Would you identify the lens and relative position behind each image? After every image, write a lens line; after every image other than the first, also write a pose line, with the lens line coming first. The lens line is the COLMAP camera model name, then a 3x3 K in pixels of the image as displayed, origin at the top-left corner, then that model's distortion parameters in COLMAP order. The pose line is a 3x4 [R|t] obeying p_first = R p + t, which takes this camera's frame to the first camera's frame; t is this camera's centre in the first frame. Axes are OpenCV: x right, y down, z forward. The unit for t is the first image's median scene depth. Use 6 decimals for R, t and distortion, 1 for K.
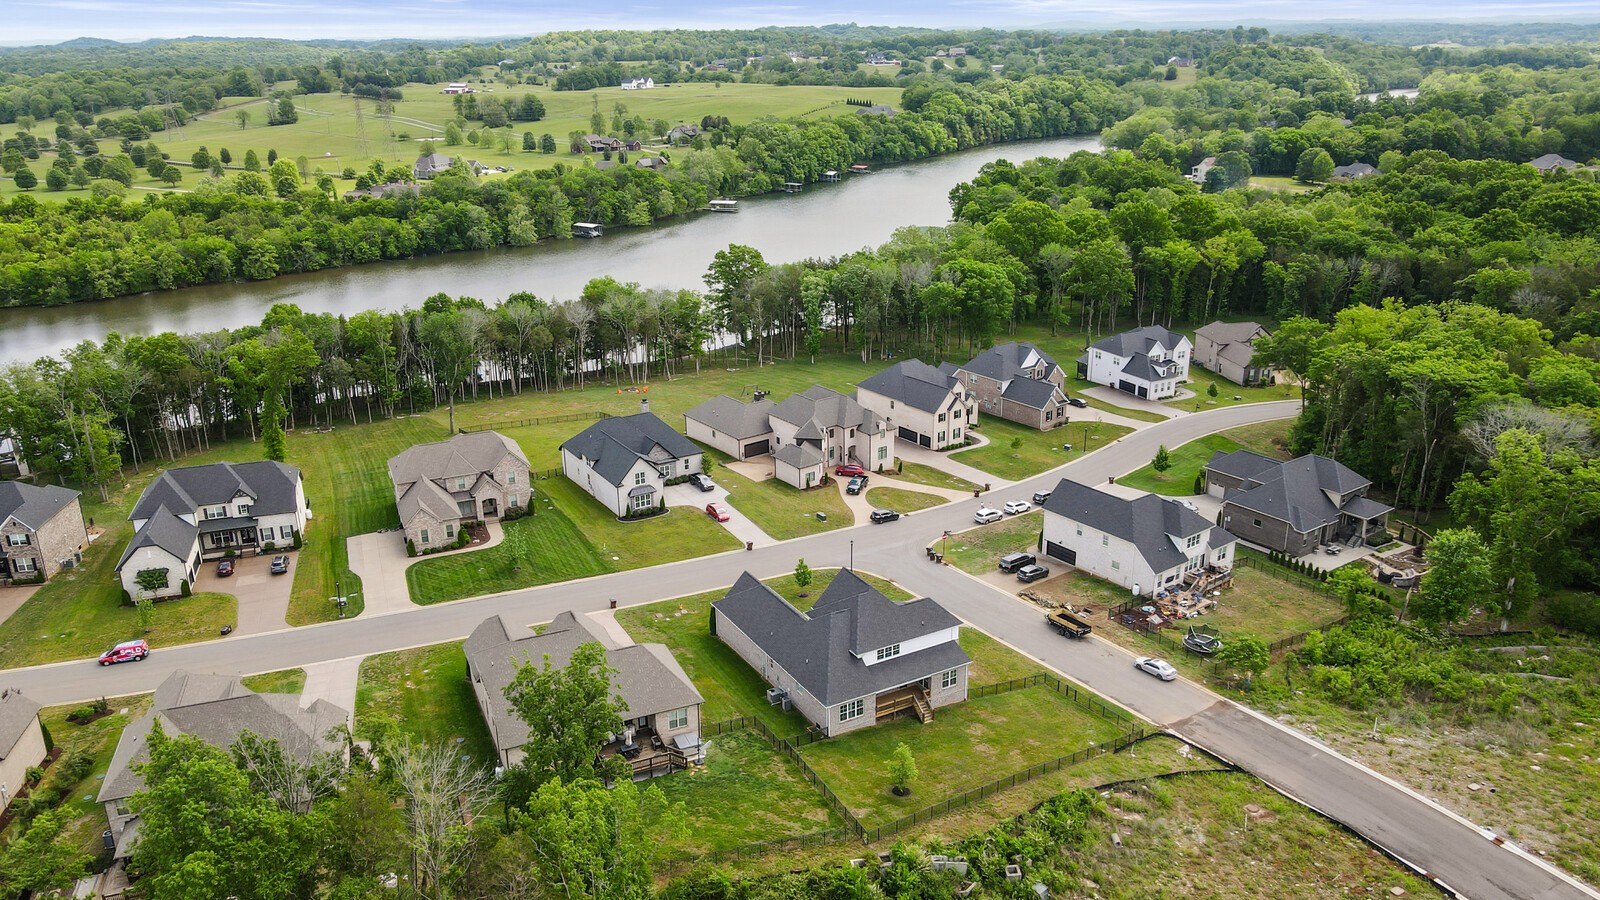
lens RADIAL K [[1185.5, 0, 794.6], [0, 1185.5, 450.4], [0, 0, 1]] dist [0.002877, 0.021432]
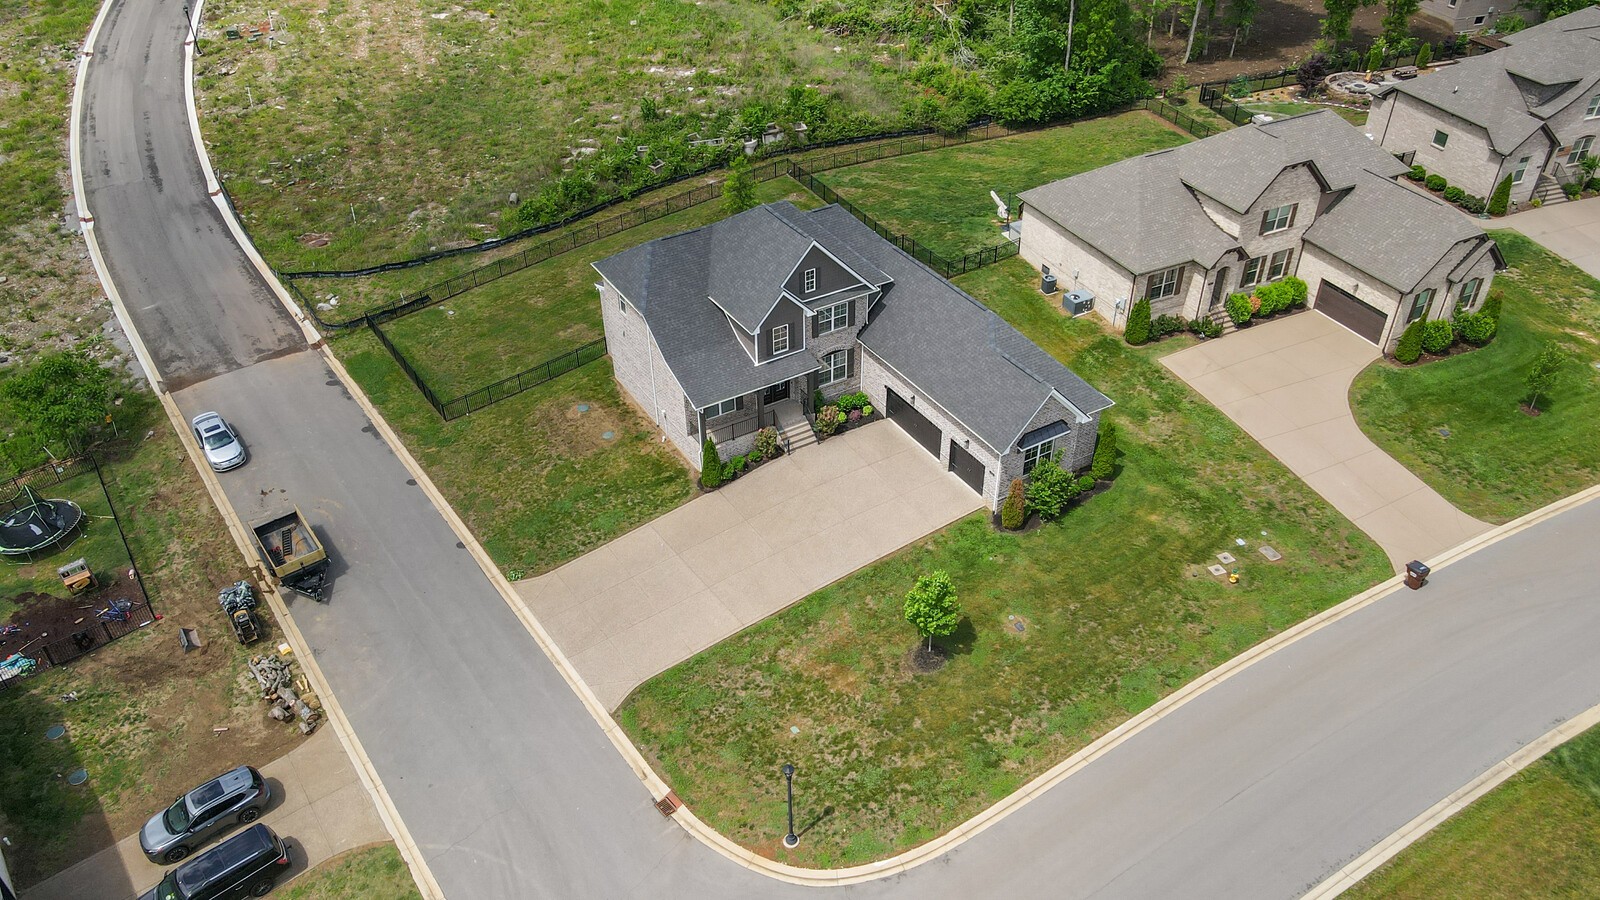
lens RADIAL K [[1189.0, 0, 792.4], [0, 1189.0, 454.2], [0, 0, 1]] dist [-0.017520, 0.057756]
pose [[-0.999297, 0.036983, -0.006083, 0.034736], [0.015564, 0.557123, 0.830284, -0.149426], [0.034095, 0.829606, -0.557307, 0.803220]]
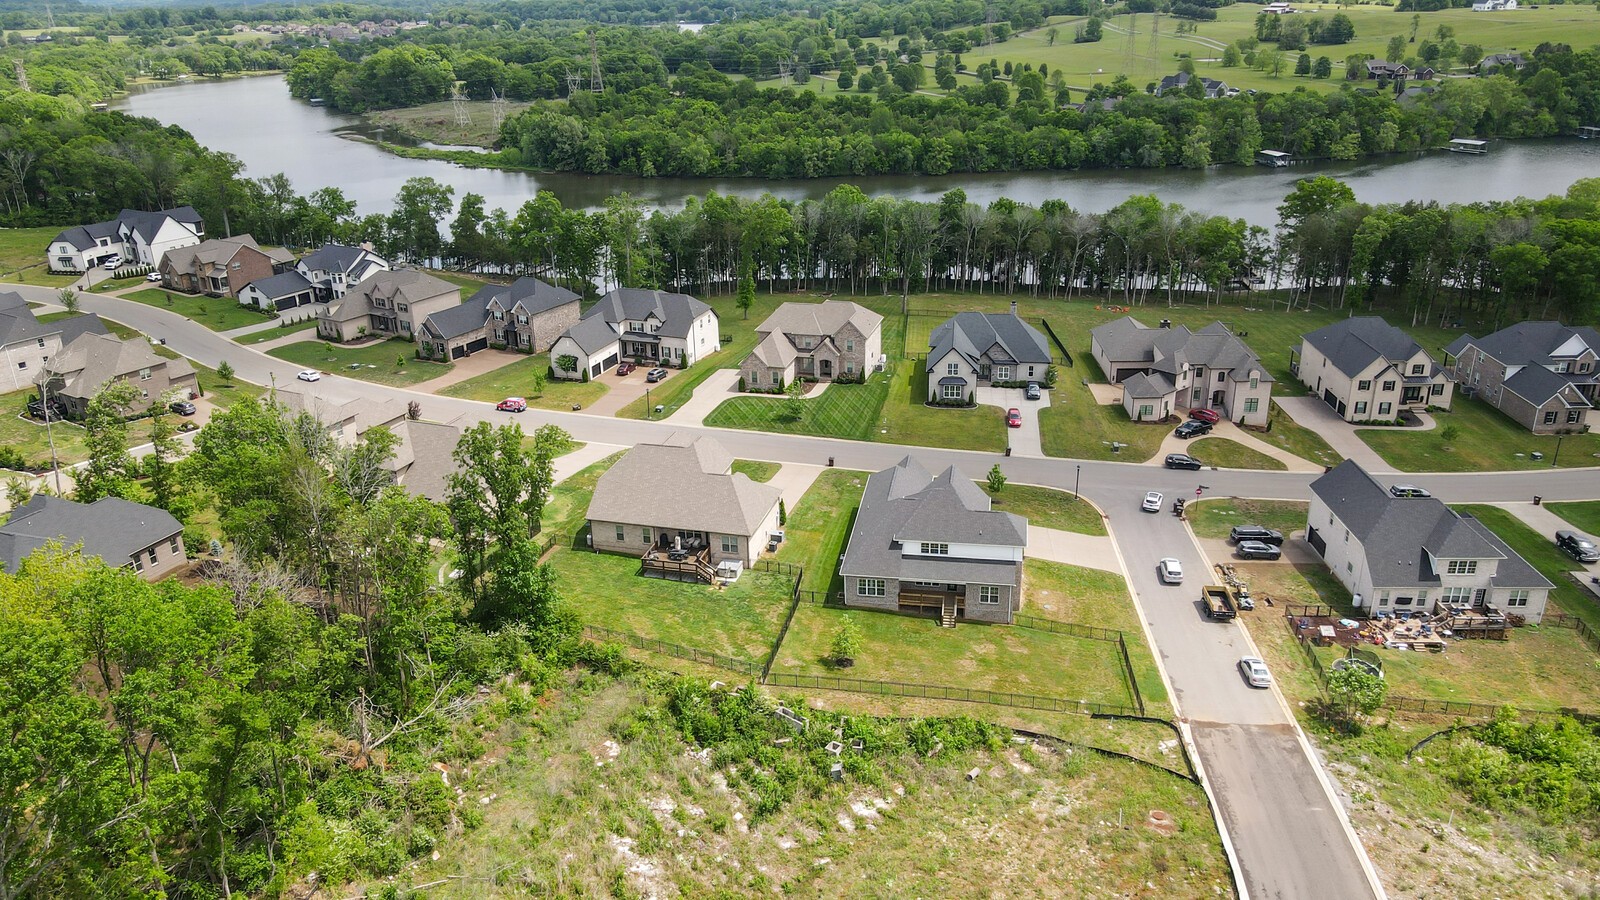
lens RADIAL K [[1185.5, 0, 794.6], [0, 1185.5, 450.4], [0, 0, 1]] dist [0.002877, 0.021432]
pose [[0.773290, 0.231526, -0.590270, 0.317928], [-0.197372, 0.972592, 0.122918, -0.006206], [0.602551, 0.021451, 0.797792, 0.071212]]
